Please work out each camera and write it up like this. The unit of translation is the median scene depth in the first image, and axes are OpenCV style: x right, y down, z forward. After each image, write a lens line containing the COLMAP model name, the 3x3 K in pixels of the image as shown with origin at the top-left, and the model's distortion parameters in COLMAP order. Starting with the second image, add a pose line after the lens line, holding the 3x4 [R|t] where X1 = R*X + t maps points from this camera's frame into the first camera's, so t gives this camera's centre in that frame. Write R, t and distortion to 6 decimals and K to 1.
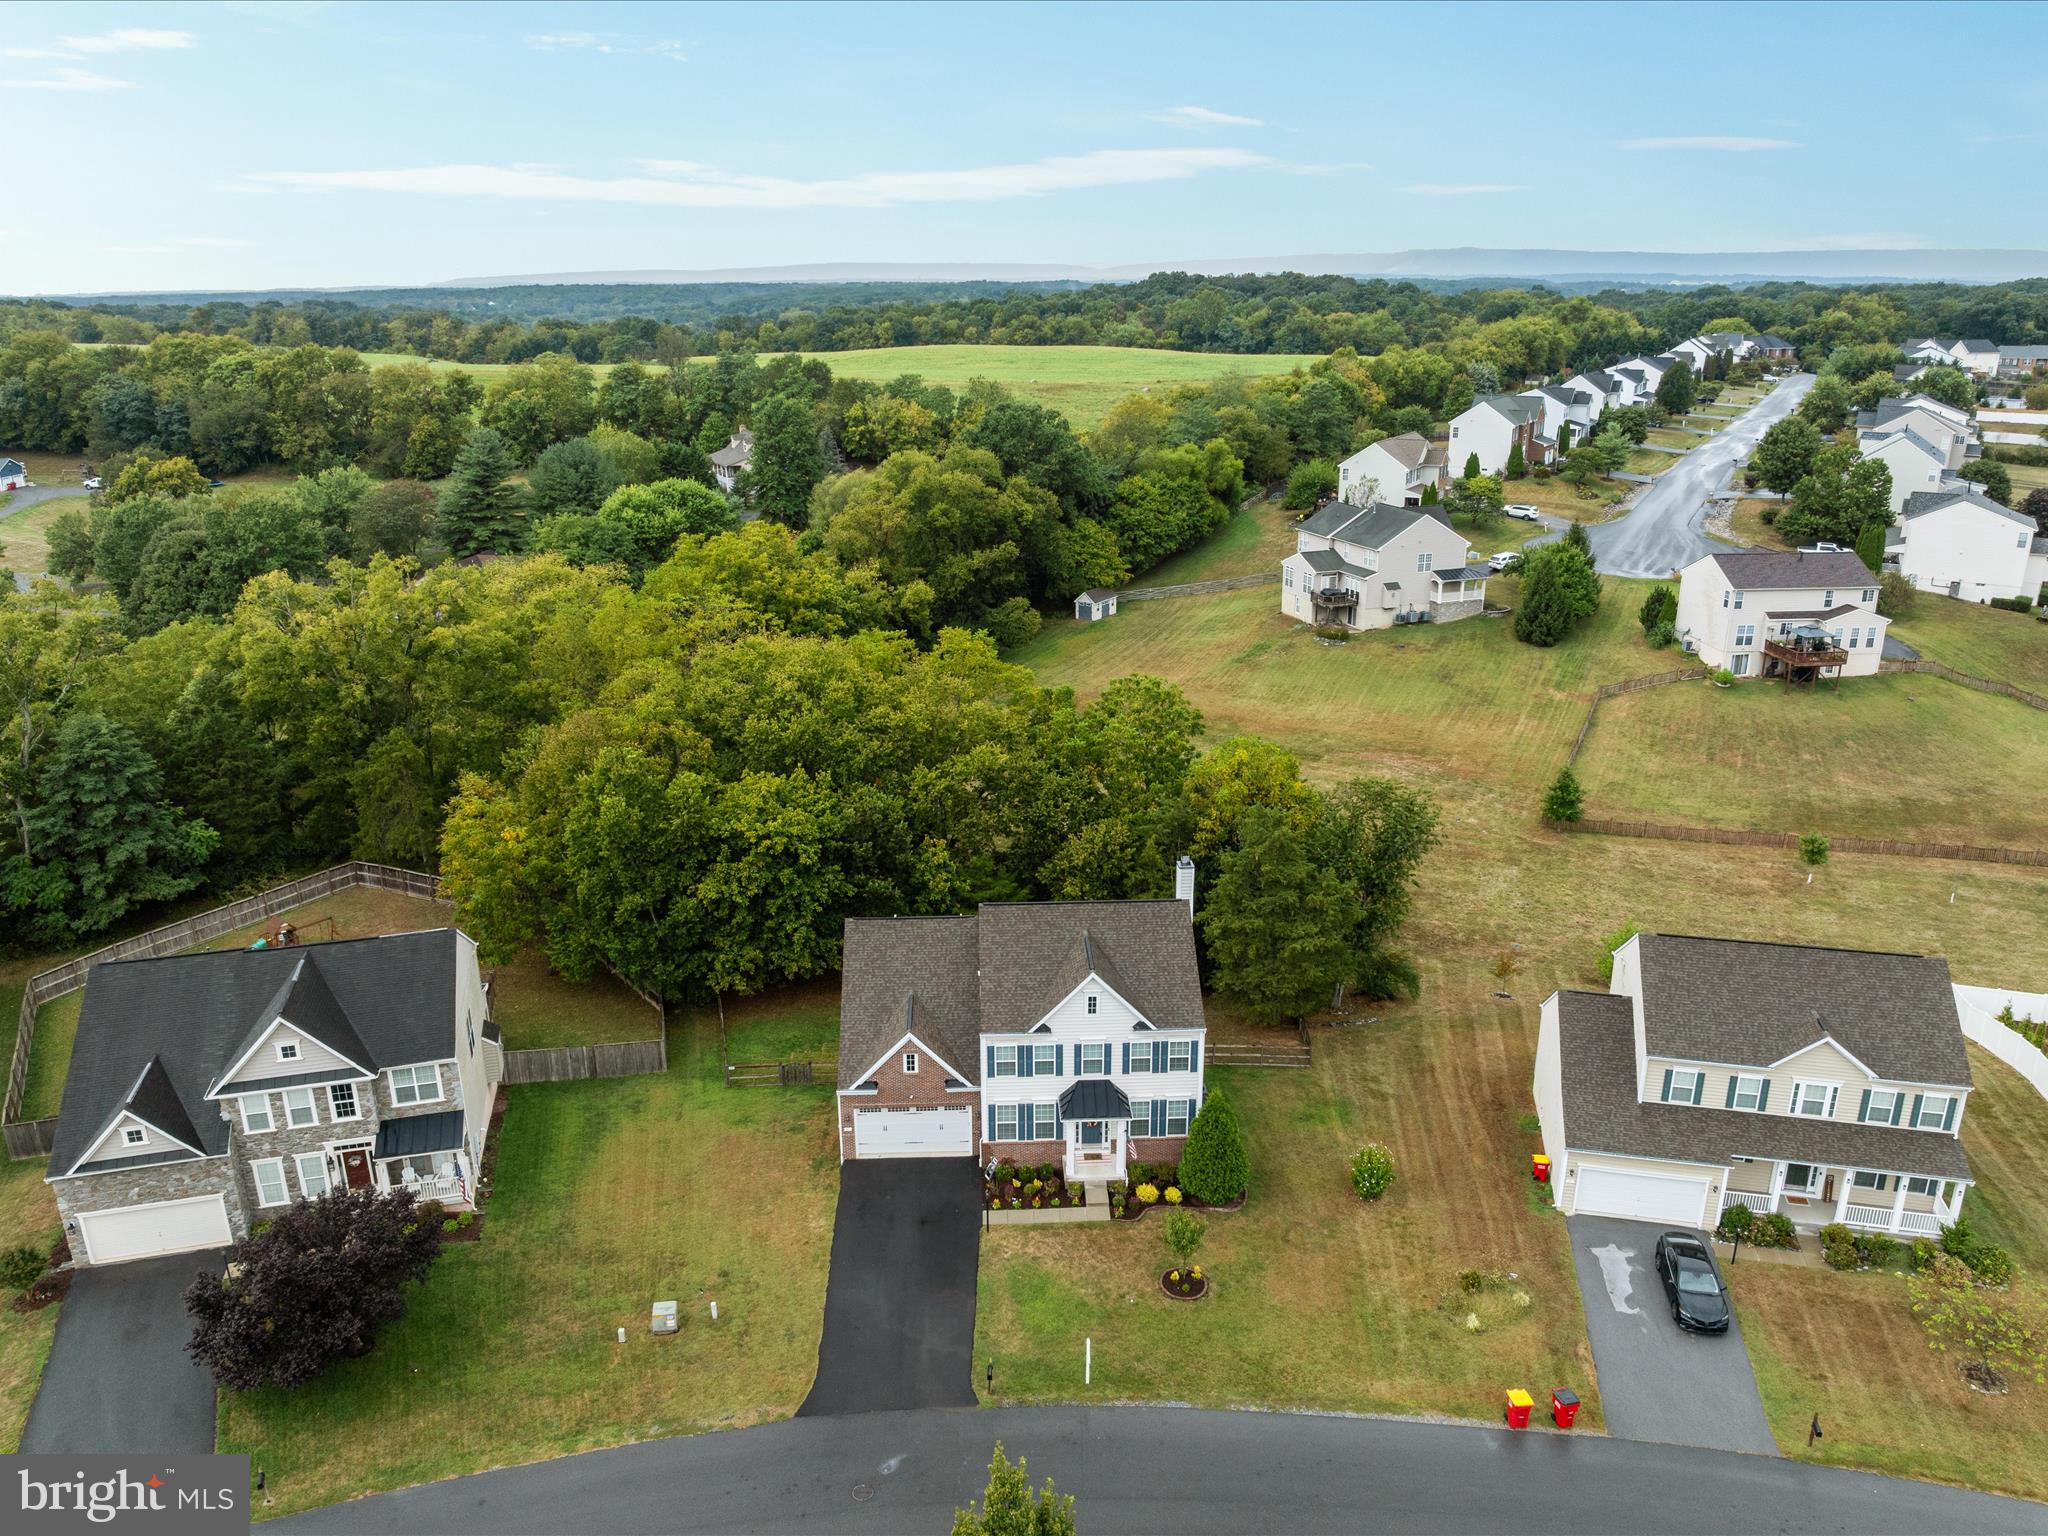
lens RADIAL K [[1473.9, 0, 1030.3], [0, 1473.9, 769.2], [0, 0, 1]] dist [-0.035629, 0.000689]
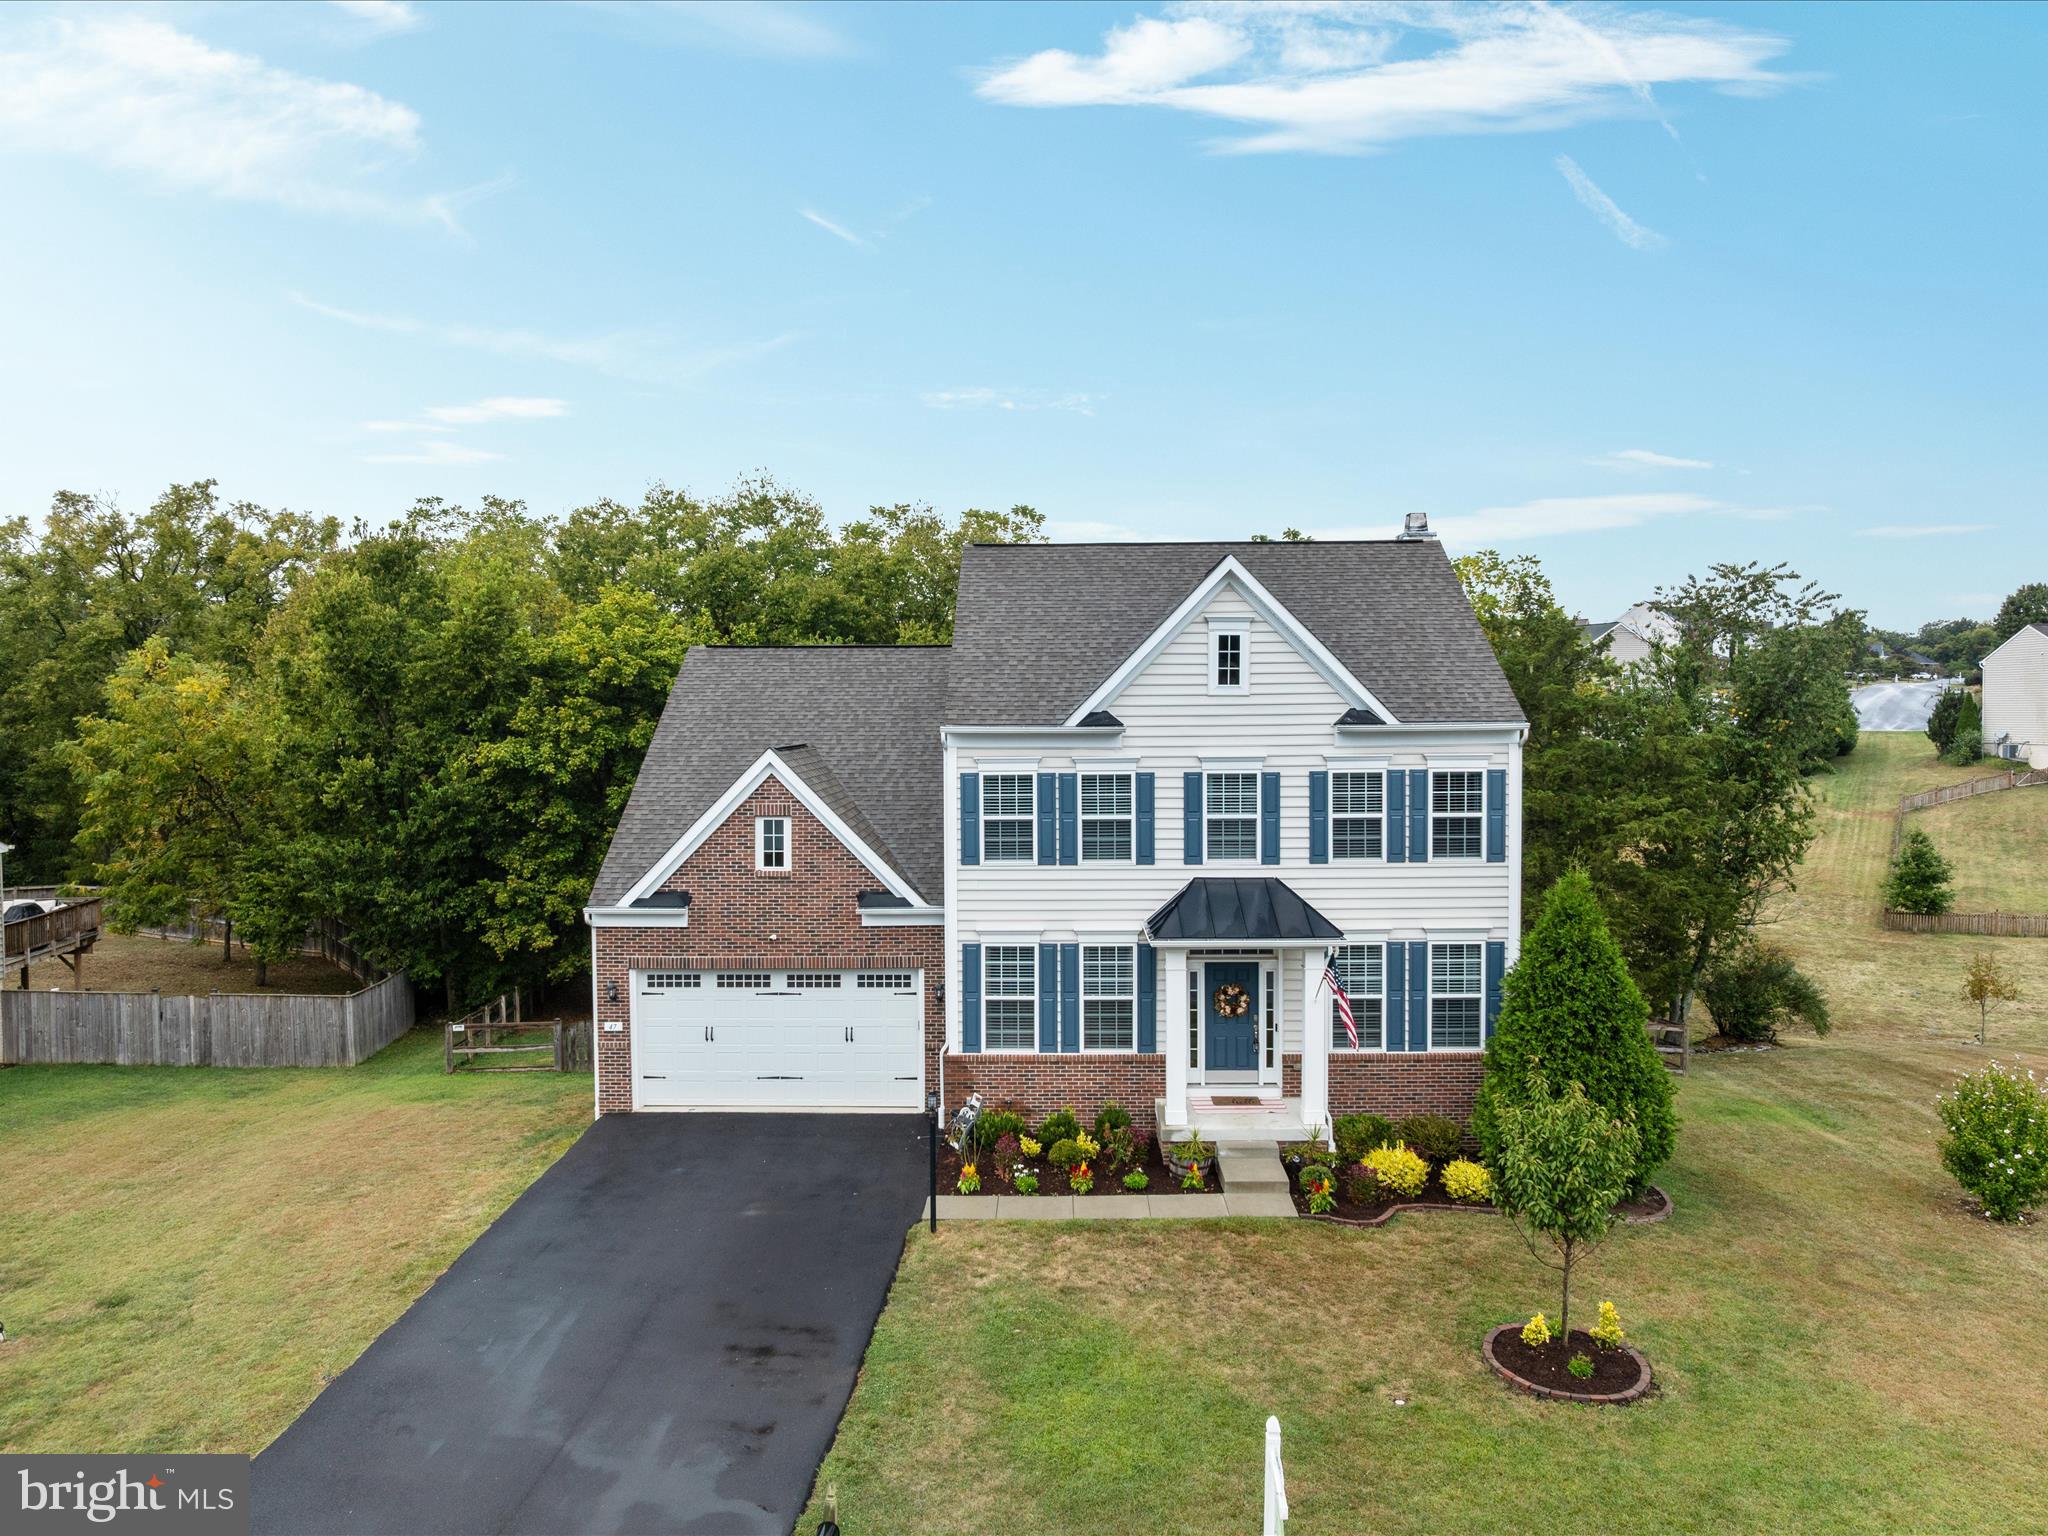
lens RADIAL K [[1461.4, 0, 1024.0], [0, 1461.4, 768.0], [0, 0, 1]] dist [-0.039641, -0.006178]
pose [[0.997799, 0.000410, -0.066306, 0.013203], [-0.019282, 0.958558, -0.284244, 0.292444], [0.063441, 0.284897, 0.956456, 0.620281]]
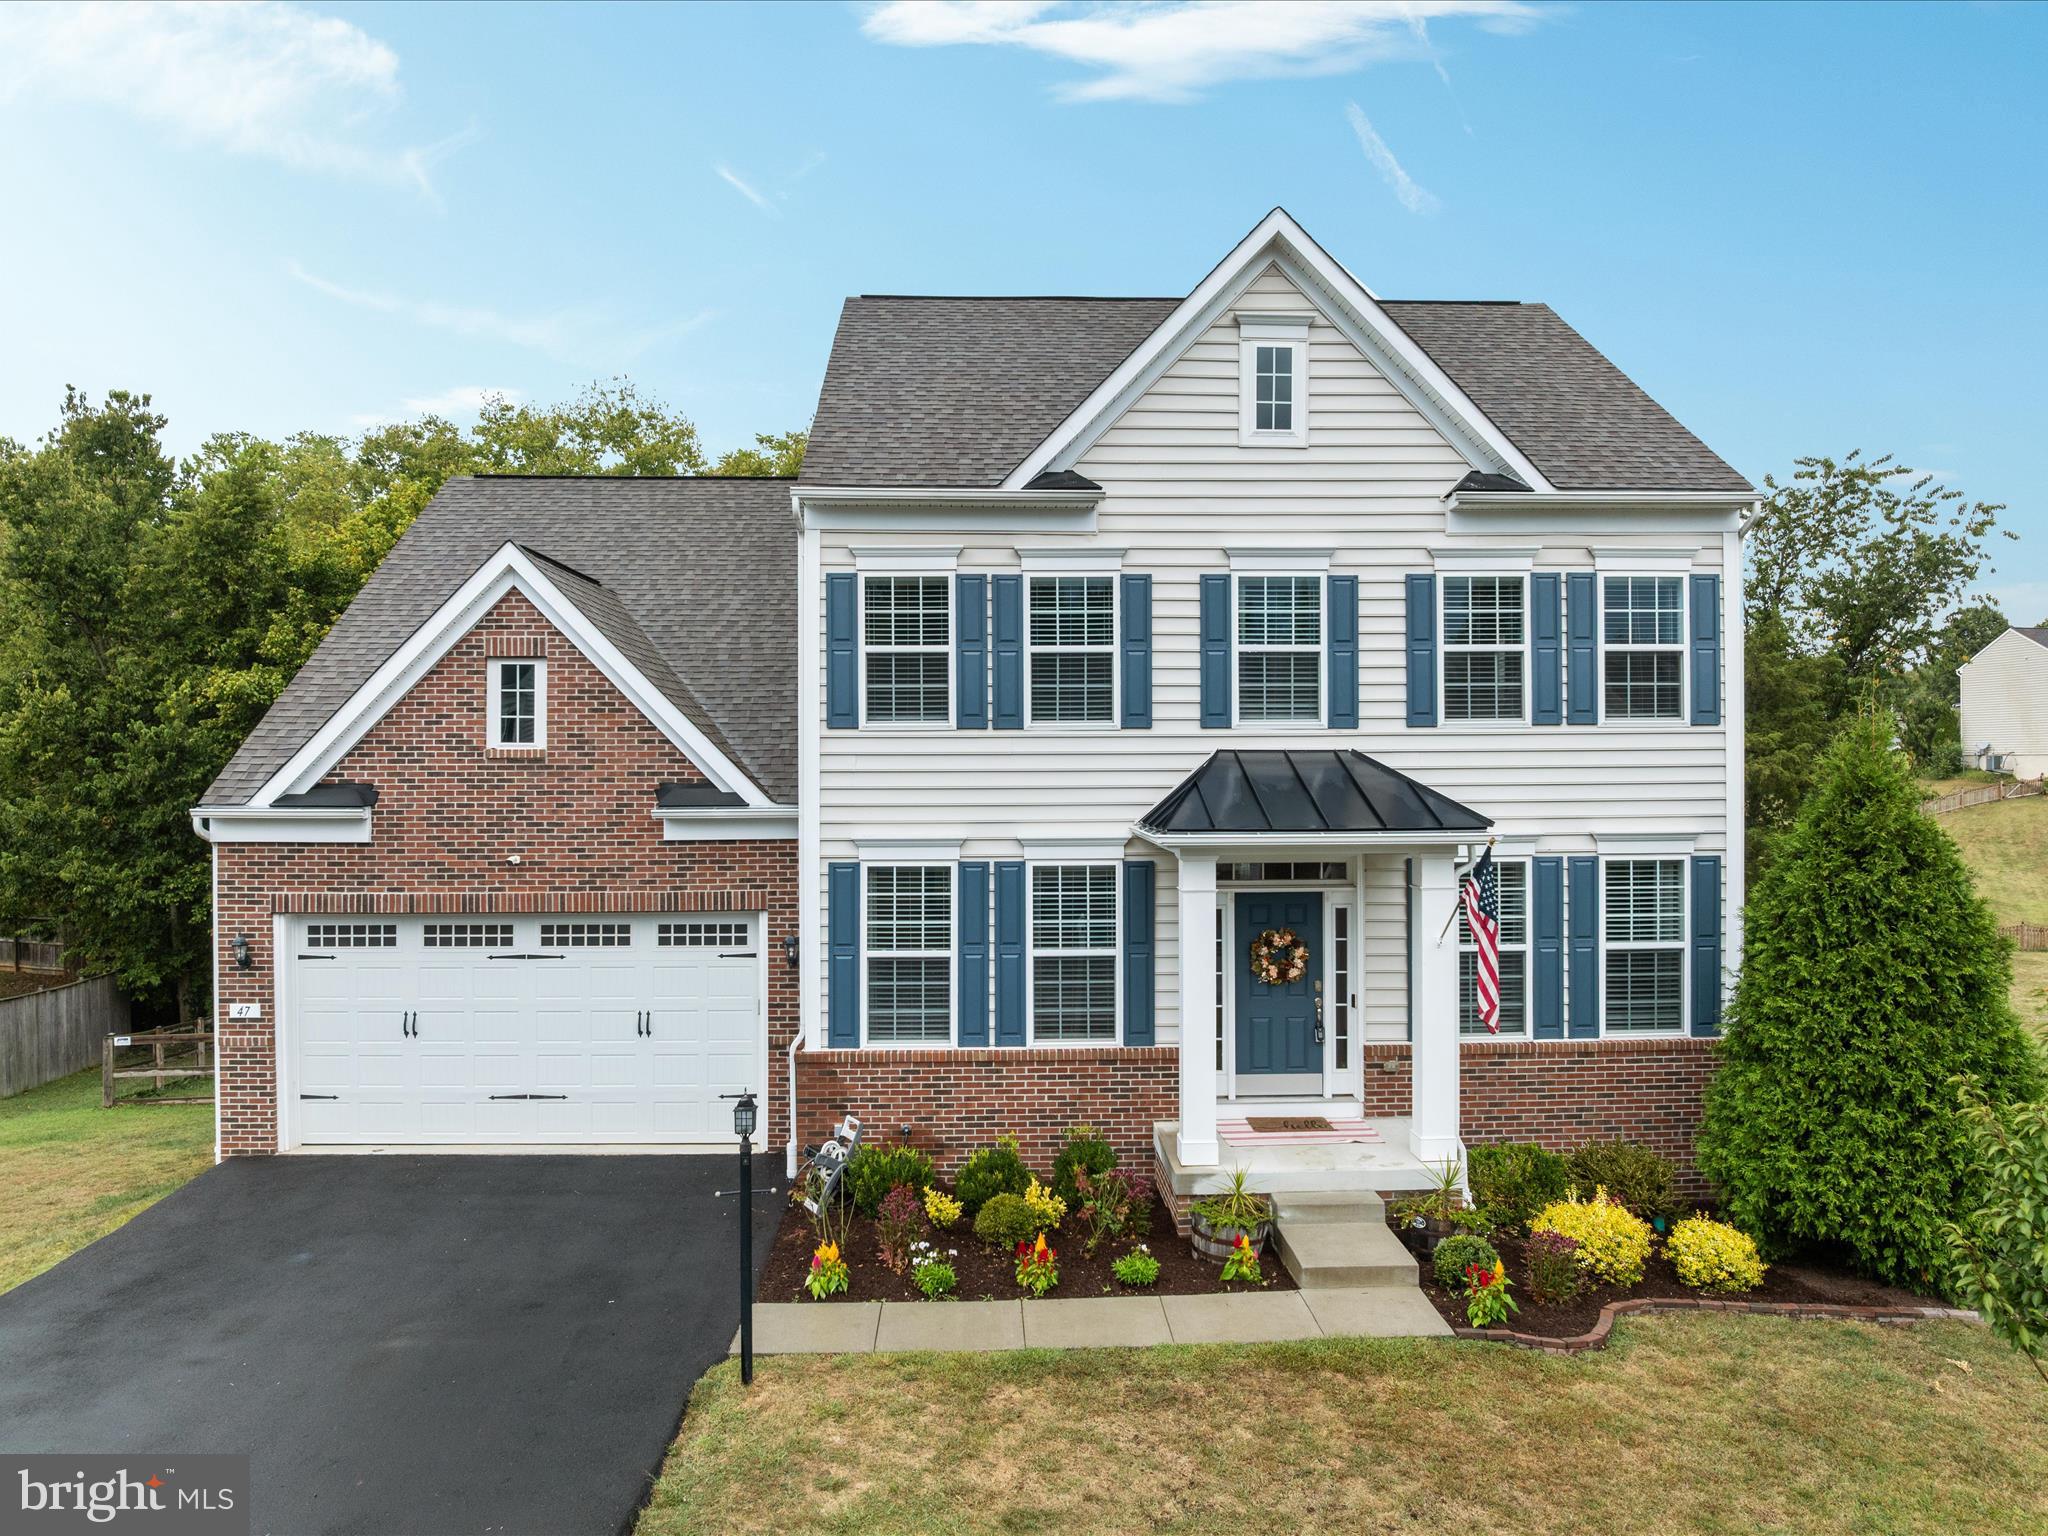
lens RADIAL K [[1461.3, 0, 1028.9], [0, 1461.3, 770.0], [0, 0, 1]] dist [-0.043949, -0.002184]
pose [[0.999977, 0.000594, -0.006726, 0.004267], [-0.002701, 0.948121, -0.317898, 0.286319], [0.006188, 0.317909, 0.948101, 0.780342]]
